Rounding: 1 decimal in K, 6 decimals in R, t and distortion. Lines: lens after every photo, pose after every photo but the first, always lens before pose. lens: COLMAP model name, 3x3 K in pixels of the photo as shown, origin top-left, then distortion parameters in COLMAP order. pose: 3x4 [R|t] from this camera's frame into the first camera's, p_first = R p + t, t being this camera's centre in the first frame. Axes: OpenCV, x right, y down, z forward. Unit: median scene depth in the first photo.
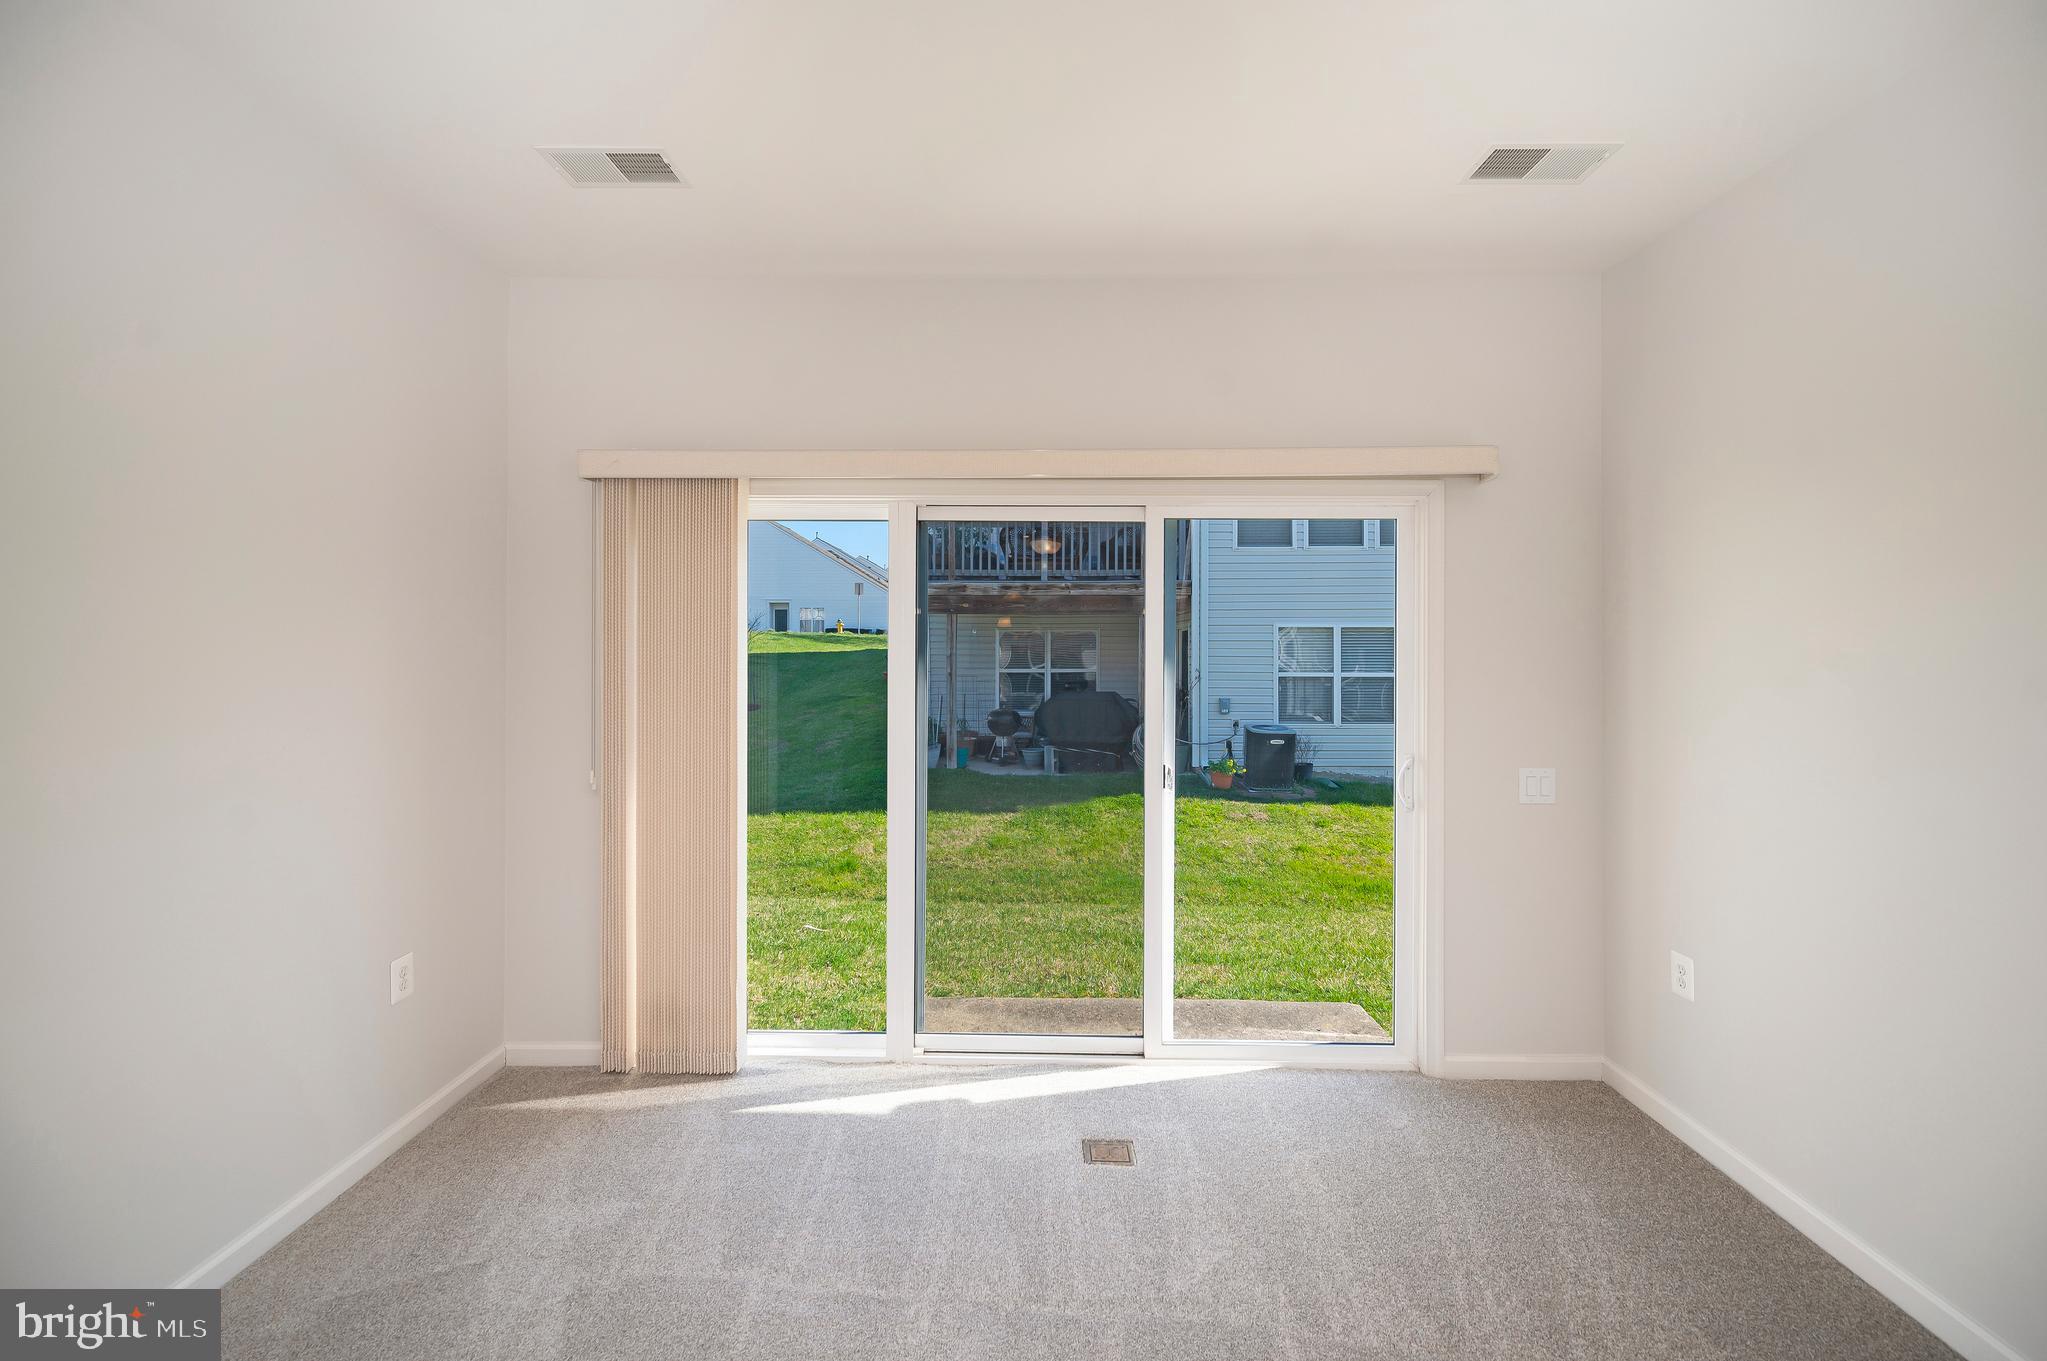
lens RADIAL K [[809.6, 0, 1024.3], [0, 809.6, 656.2], [0, 0, 1]] dist [0.001322, -0.000007]
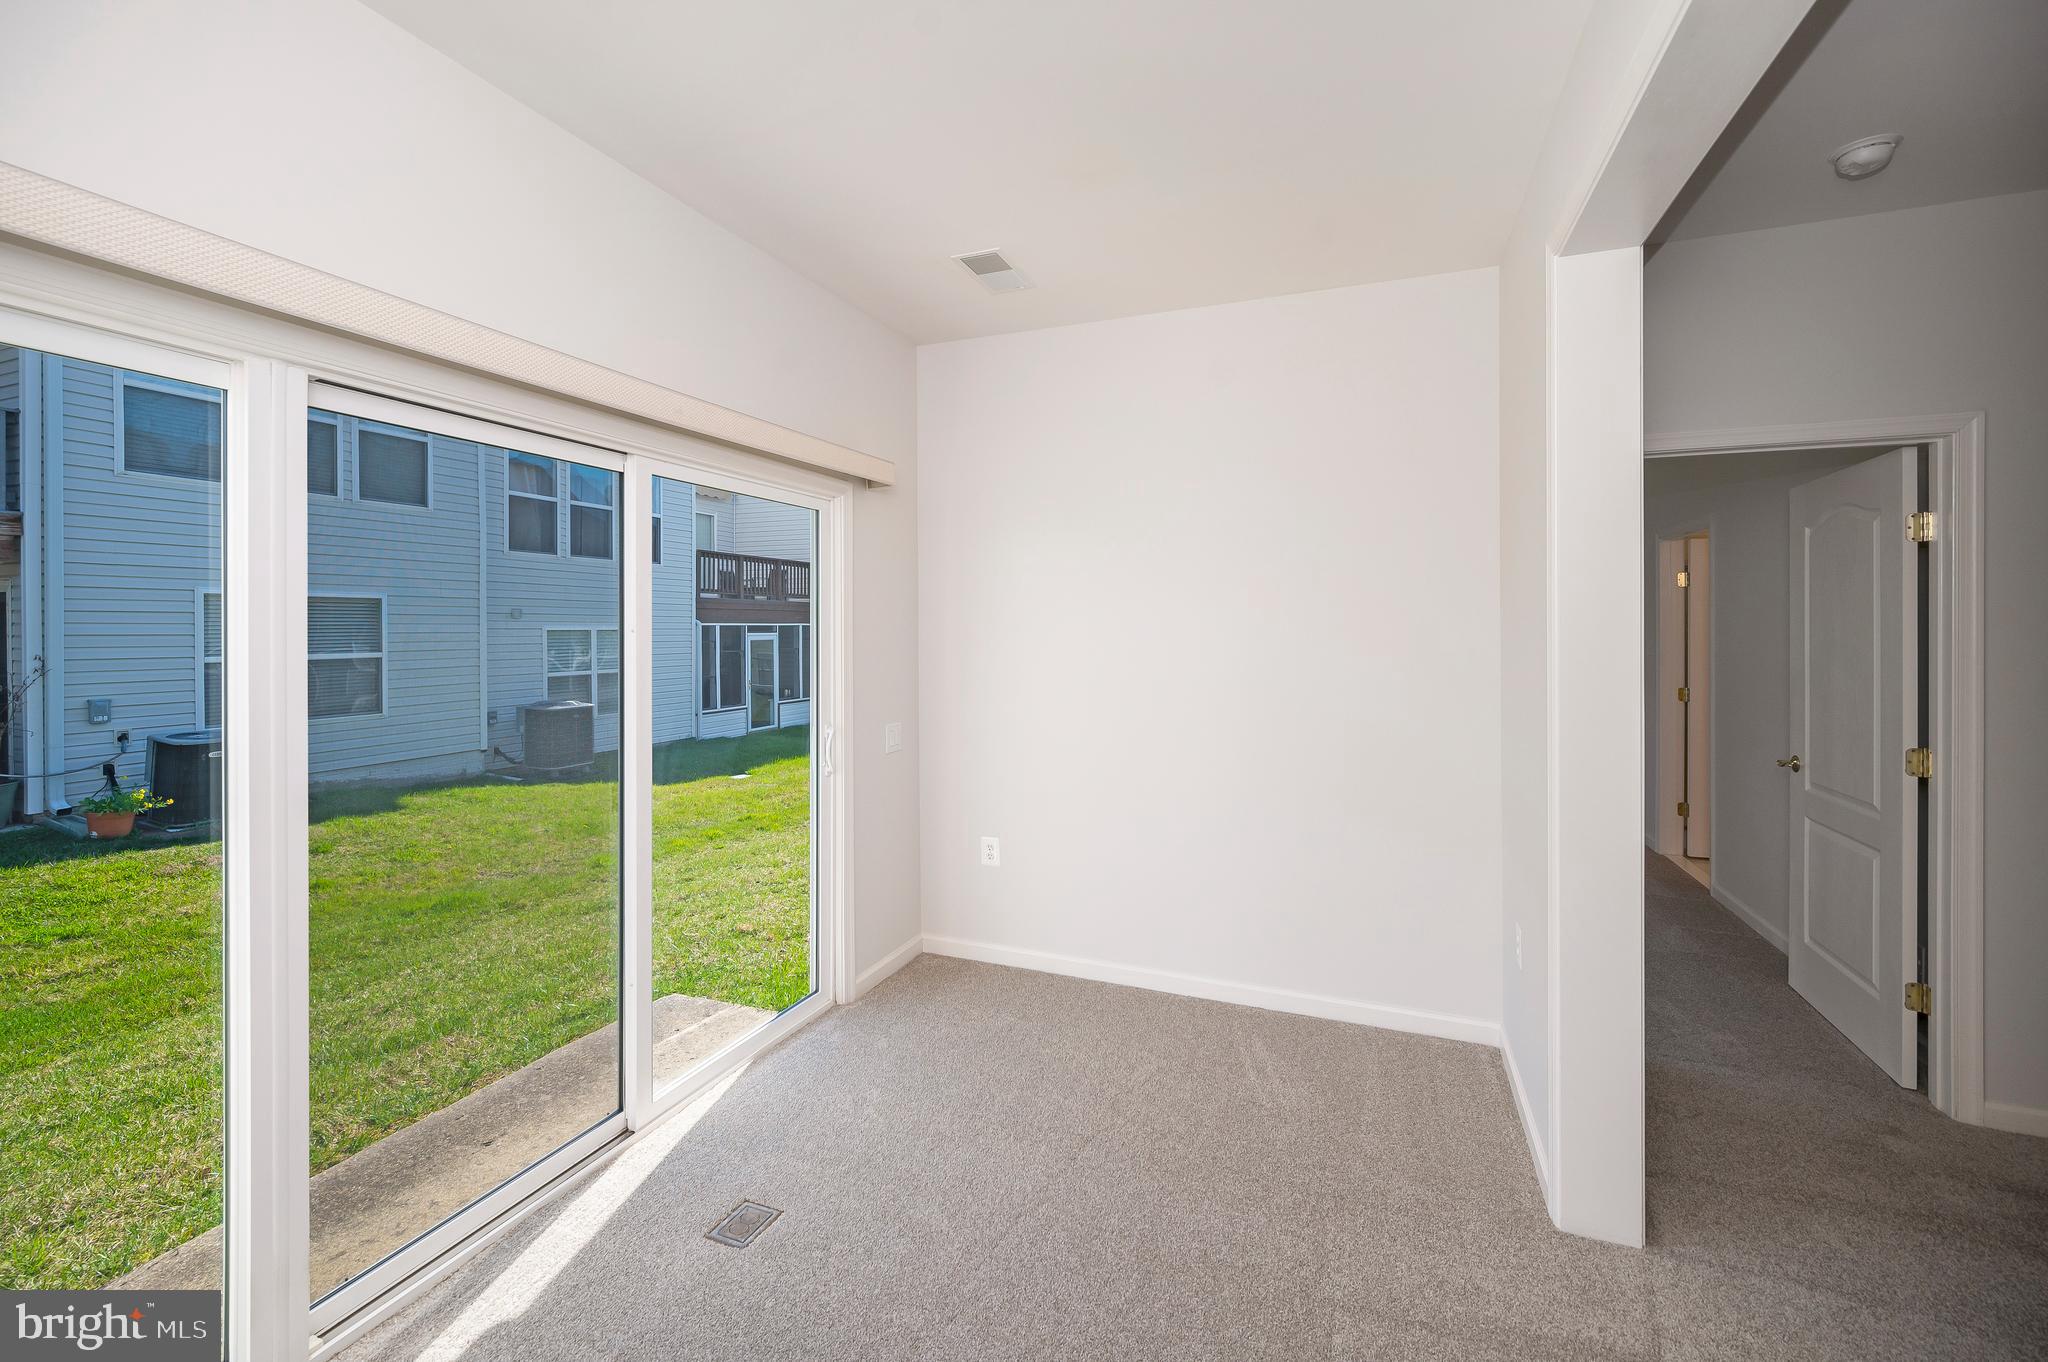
lens RADIAL K [[818.7, 0, 1031.7], [0, 818.7, 630.3], [0, 0, 1]] dist [0.000400, 0.000173]
pose [[0.379628, -0.005535, 0.925123, -0.461958], [0.005793, 0.999977, 0.003605, -0.011148], [-0.925121, 0.003991, 0.379651, 0.311281]]
